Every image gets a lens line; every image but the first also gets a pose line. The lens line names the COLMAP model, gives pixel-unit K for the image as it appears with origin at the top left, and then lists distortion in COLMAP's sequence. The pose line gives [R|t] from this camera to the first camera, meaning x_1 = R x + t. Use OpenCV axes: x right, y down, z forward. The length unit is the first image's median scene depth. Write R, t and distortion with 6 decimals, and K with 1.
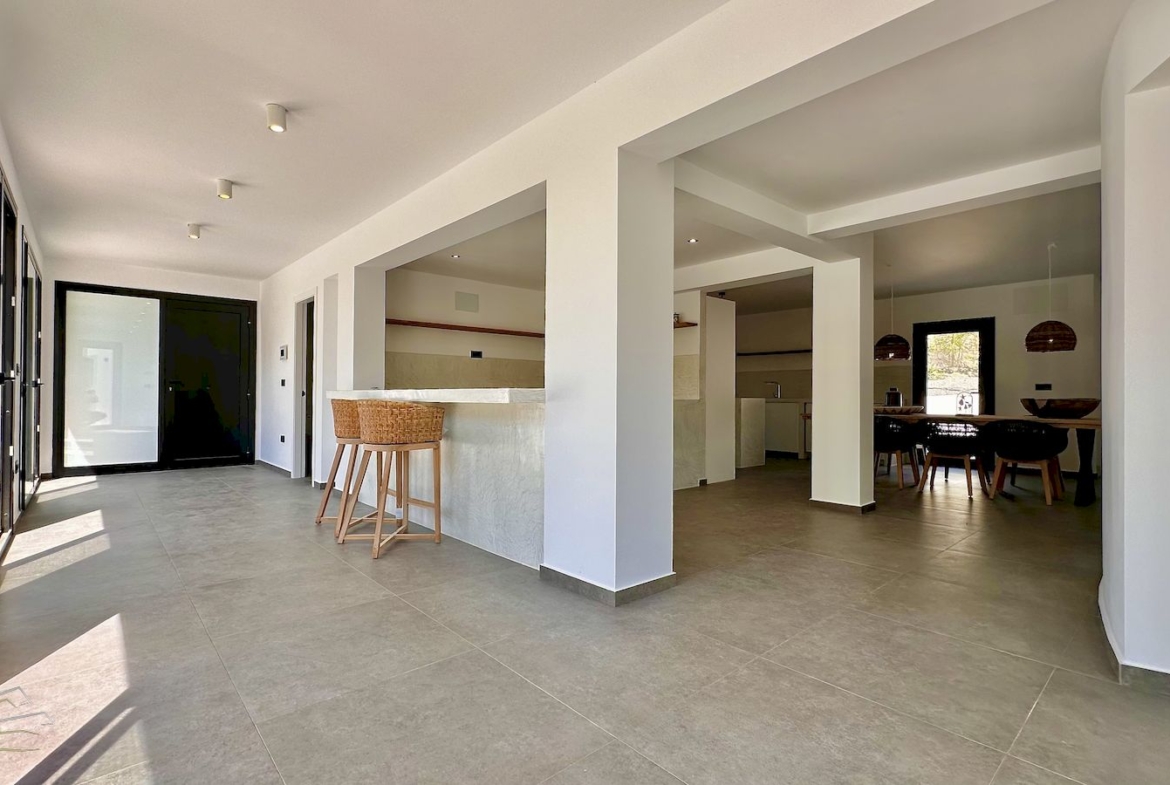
lens RADIAL K [[561.2, 0, 592.5], [0, 561.2, 391.3], [0, 0, 1]] dist [-0.003182, 0.000300]
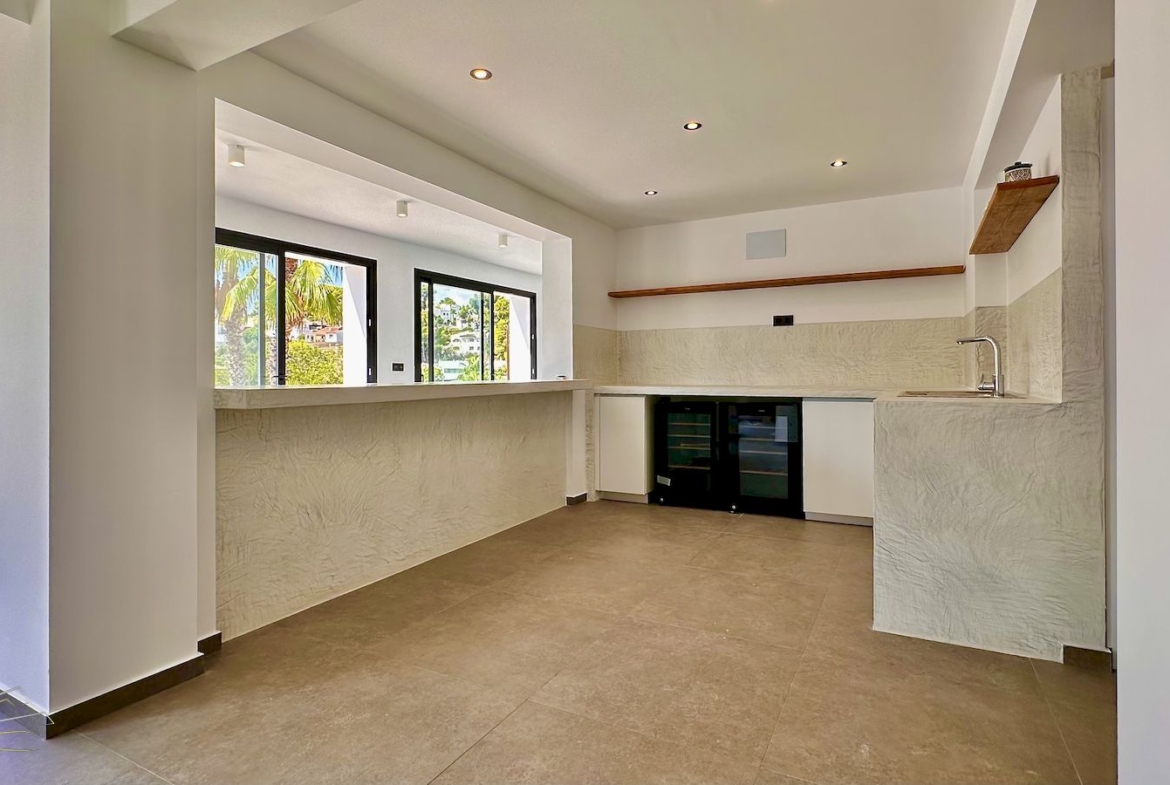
lens RADIAL K [[610.7, 0, 598.9], [0, 610.7, 370.6], [0, 0, 1]] dist [-0.003499, 0.001627]
pose [[0.341824, -0.011827, -0.939690, 0.762983], [0.016398, 0.999844, -0.006620, -0.010925], [0.939621, -0.013146, 0.341964, 1.072441]]
